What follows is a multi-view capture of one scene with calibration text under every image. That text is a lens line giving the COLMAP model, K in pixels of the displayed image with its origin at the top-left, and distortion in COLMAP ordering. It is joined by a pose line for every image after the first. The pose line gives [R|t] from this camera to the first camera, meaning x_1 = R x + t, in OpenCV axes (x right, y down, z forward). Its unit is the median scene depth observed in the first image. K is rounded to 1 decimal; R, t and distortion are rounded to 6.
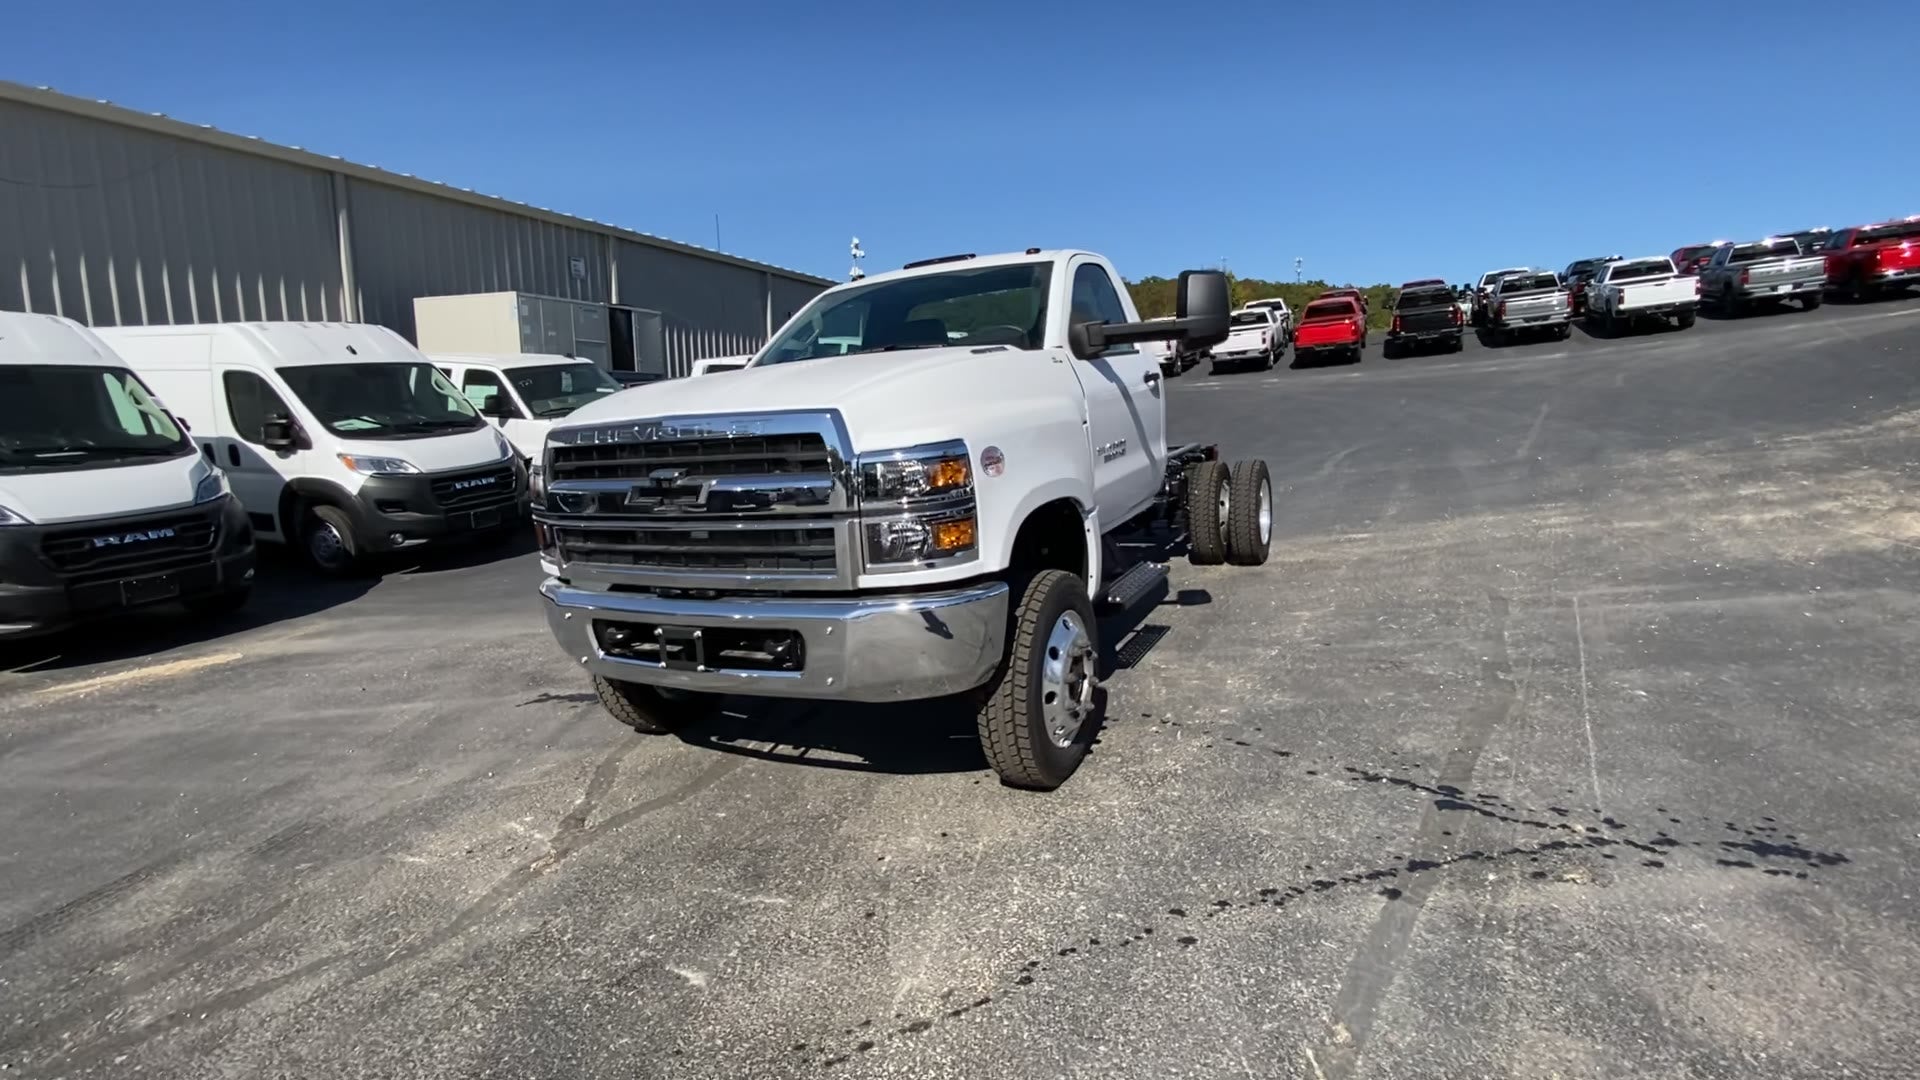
lens RADIAL K [[891.2, 0, 955.8], [0, 891.2, 536.2], [0, 0, 1]] dist [0.013113, -0.014586]
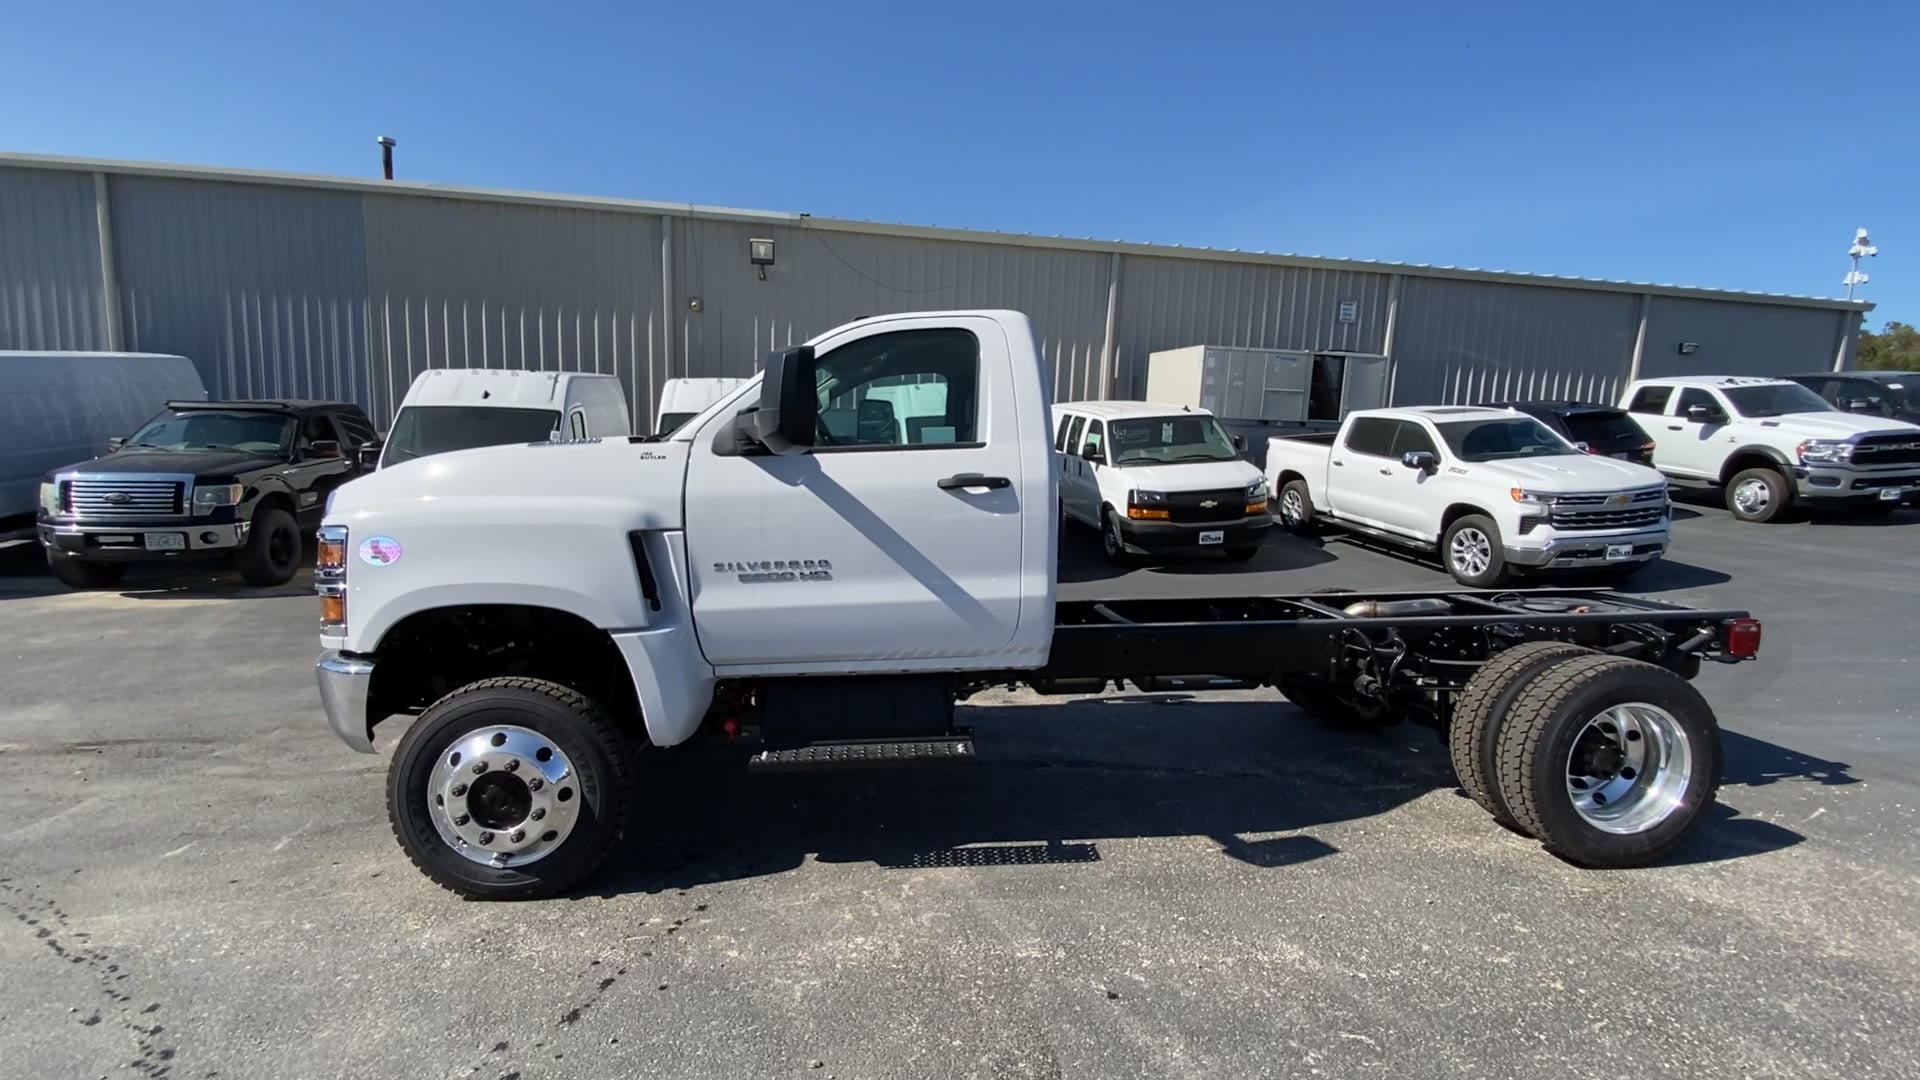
lens RADIAL K [[891.2, 0, 955.8], [0, 891.2, 536.2], [0, 0, 1]] dist [0.013113, -0.014586]
pose [[0.529557, 0.136412, -0.837234, 0.972280], [-0.168819, 0.984190, 0.053576, -0.206937], [0.831306, 0.112970, 0.544214, 0.738018]]
